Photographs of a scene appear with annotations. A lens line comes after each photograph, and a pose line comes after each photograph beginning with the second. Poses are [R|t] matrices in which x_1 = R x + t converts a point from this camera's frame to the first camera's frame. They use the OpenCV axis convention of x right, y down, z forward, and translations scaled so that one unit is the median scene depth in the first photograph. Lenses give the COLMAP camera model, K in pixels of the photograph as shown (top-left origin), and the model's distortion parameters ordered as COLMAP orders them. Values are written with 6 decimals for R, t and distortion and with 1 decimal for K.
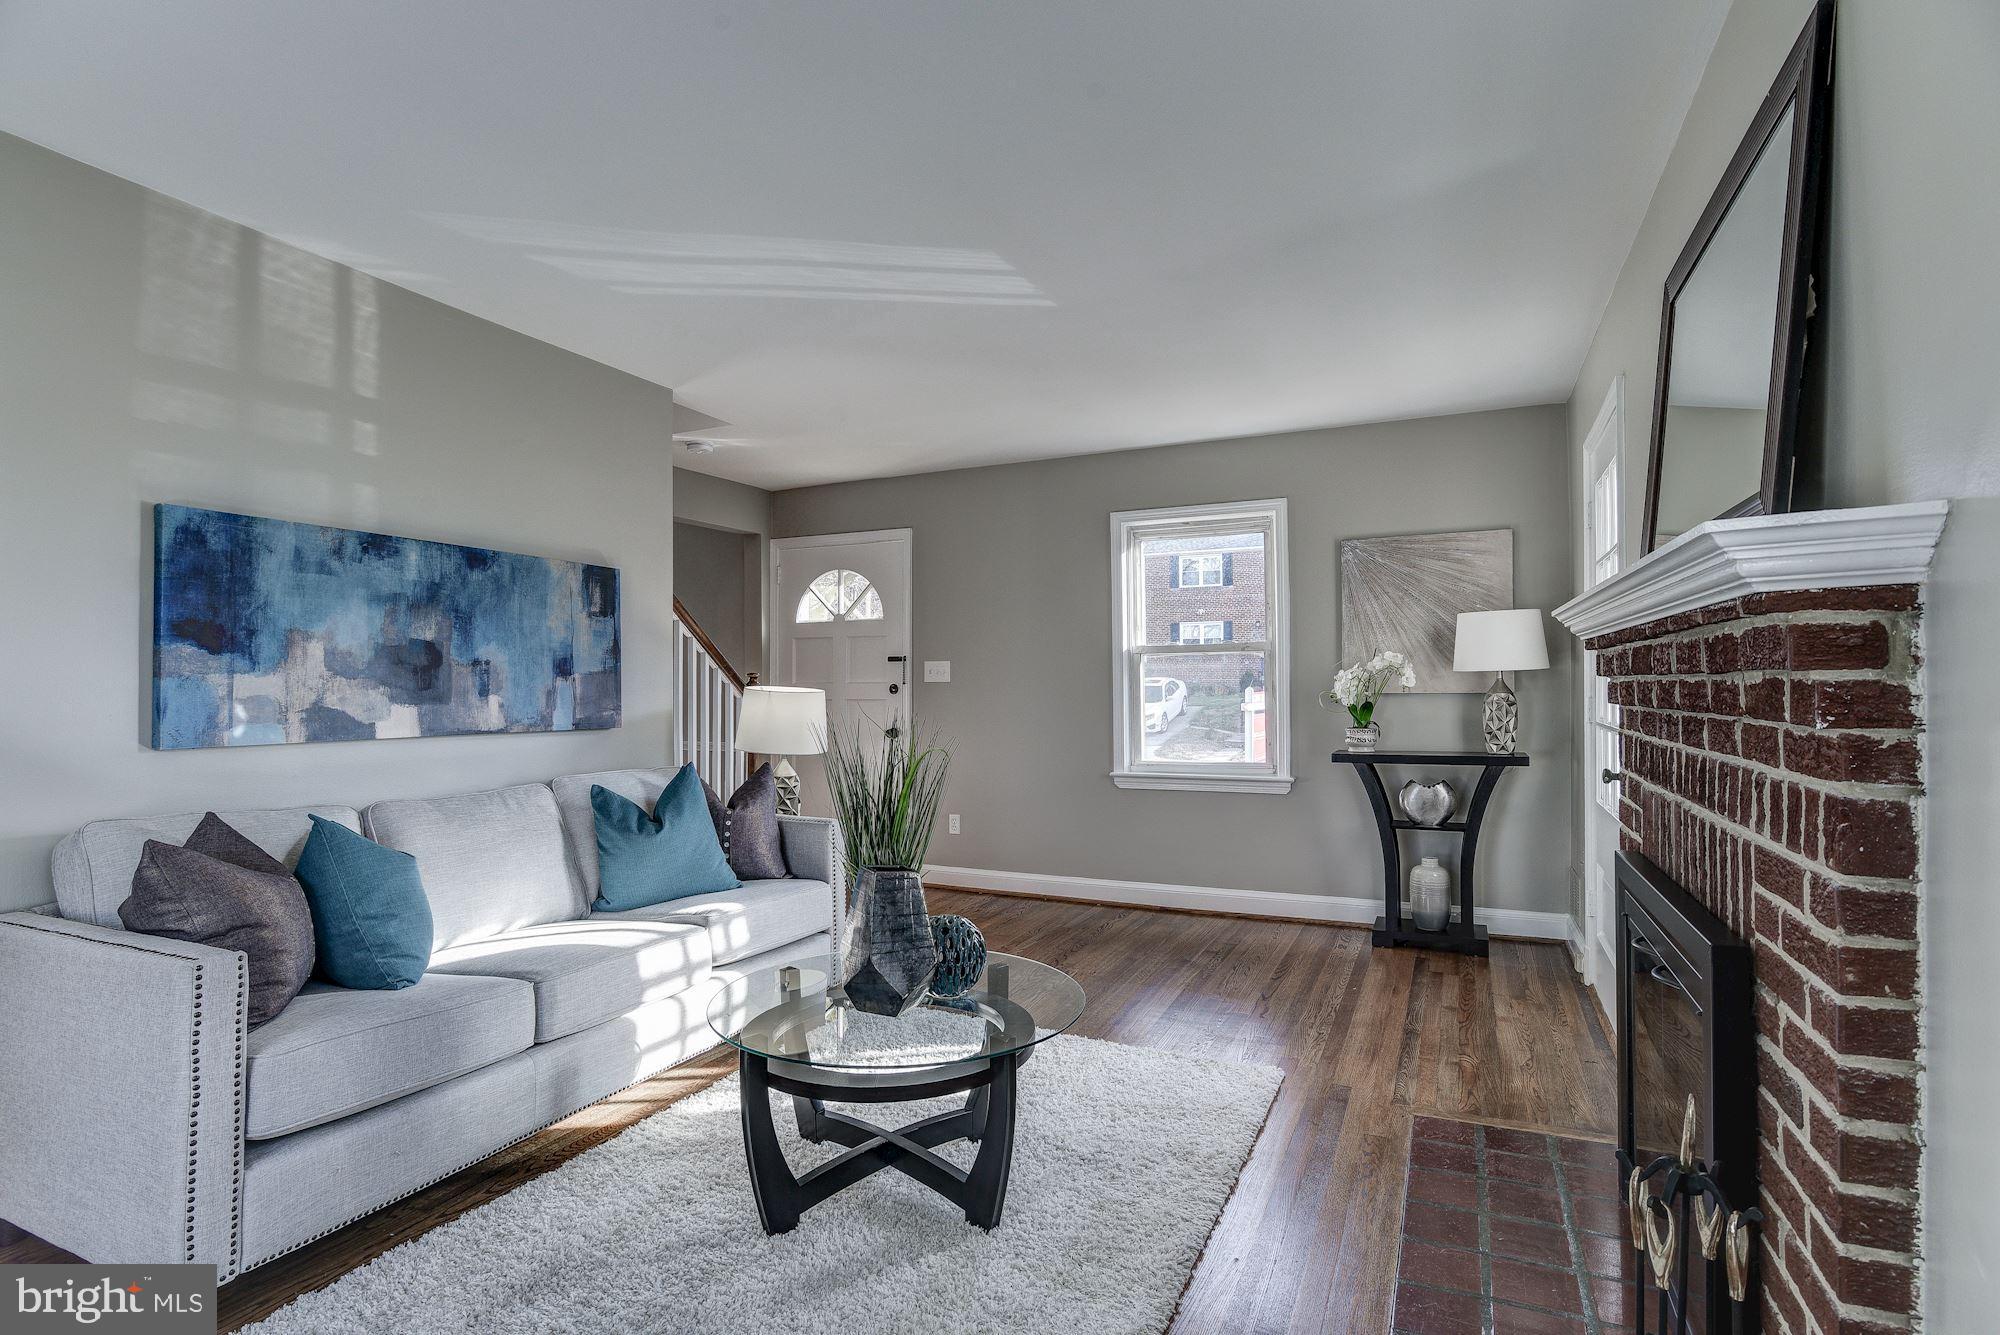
lens RADIAL K [[968.6, 0, 1012.9], [0, 968.6, 675.4], [0, 0, 1]] dist [-0.002922, 0.000549]
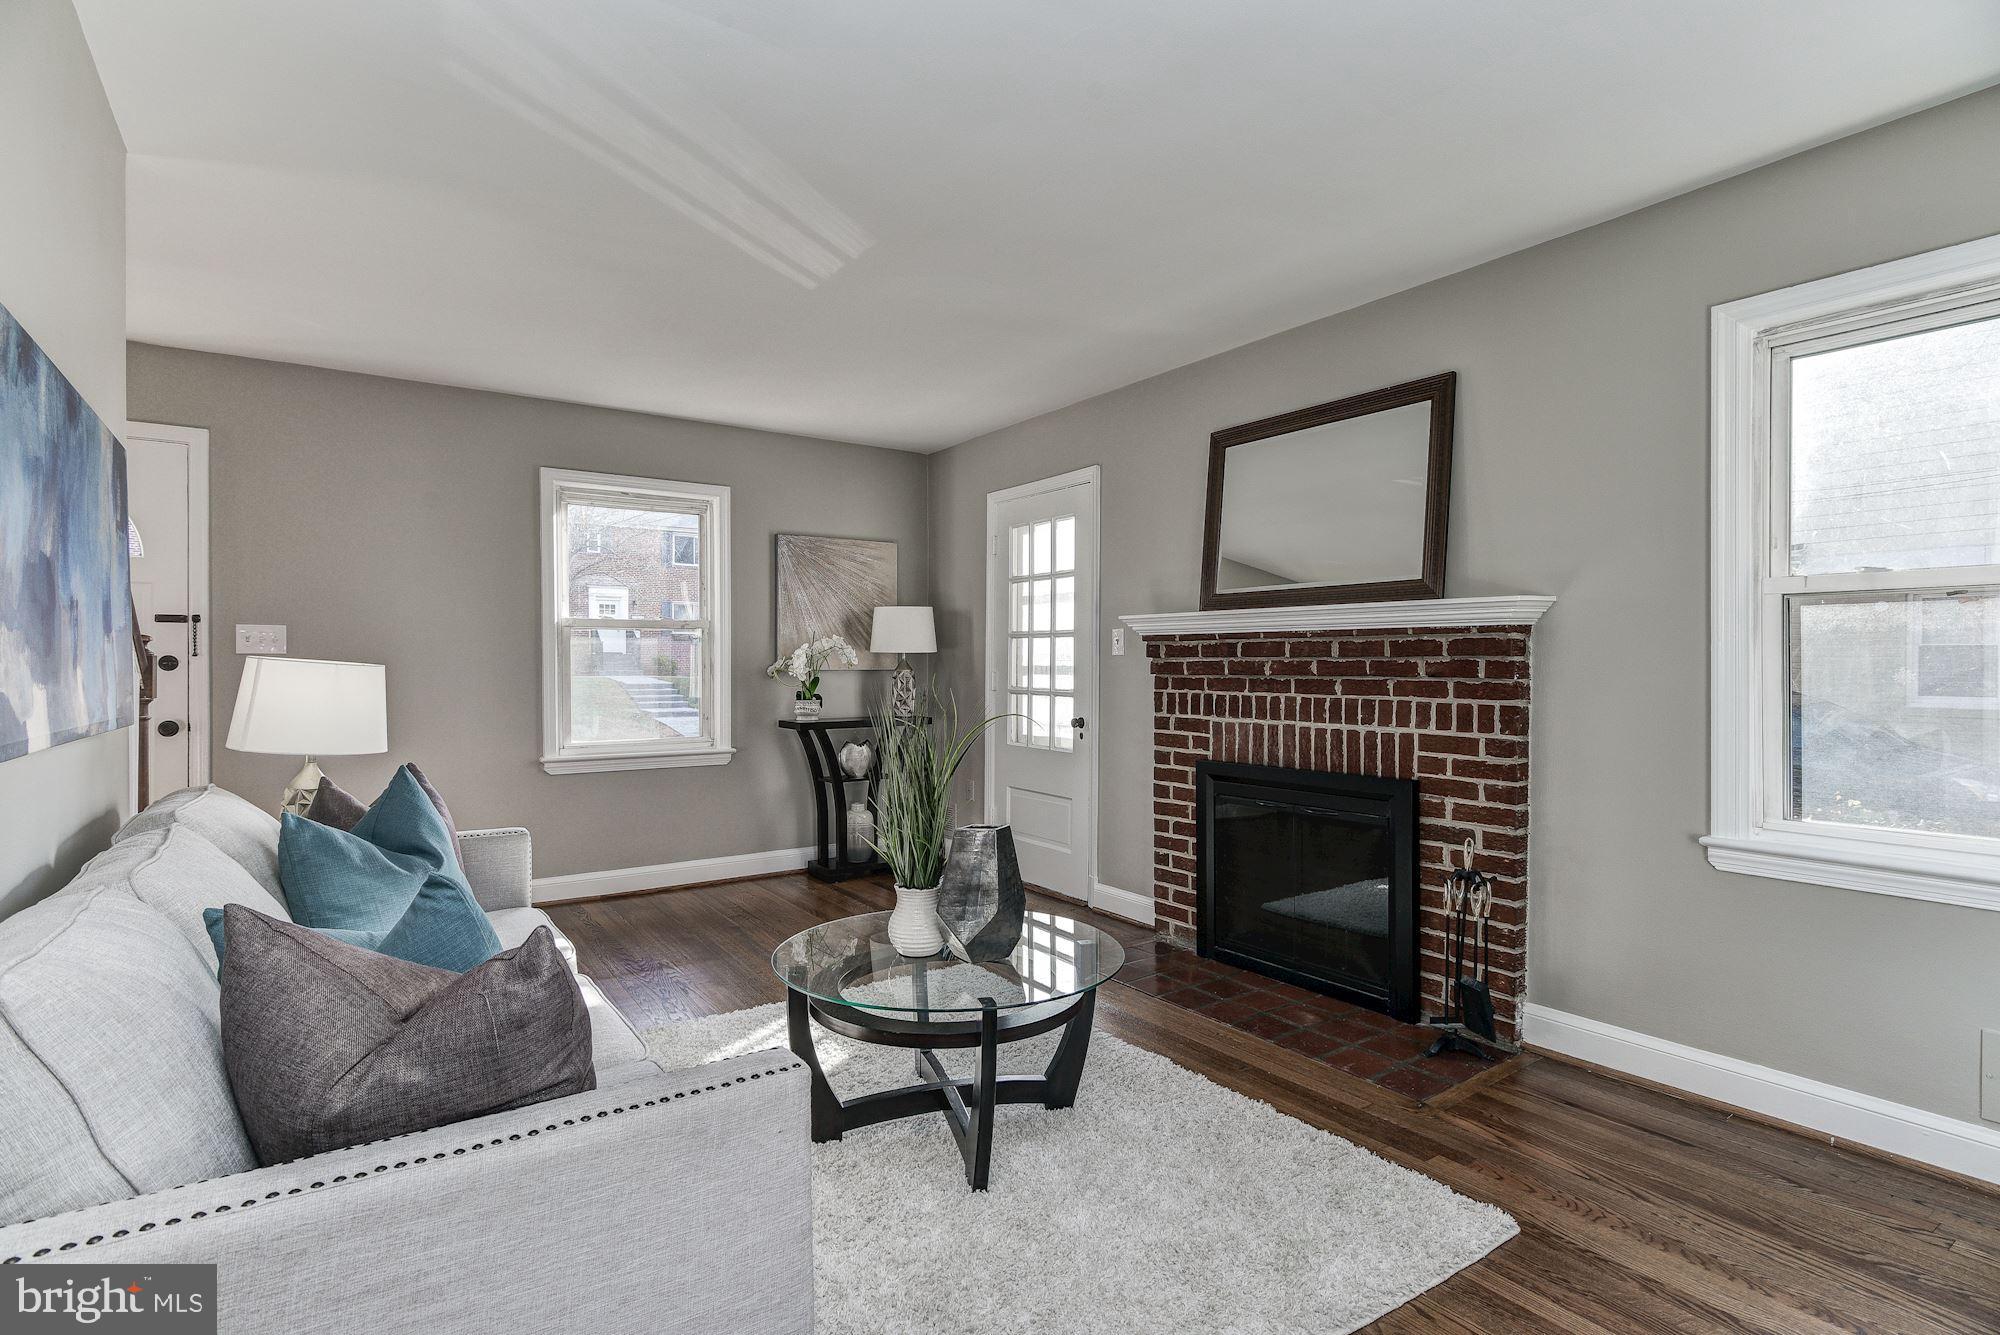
lens RADIAL K [[968.6, 0, 996.0], [0, 968.6, 668.5], [0, 0, 1]] dist [-0.002922, 0.000549]
pose [[0.513683, 0.002728, 0.857975, -0.508583], [-0.014023, 0.999888, 0.005217, 0.007608], [-0.857865, -0.014711, 0.513664, 0.208662]]
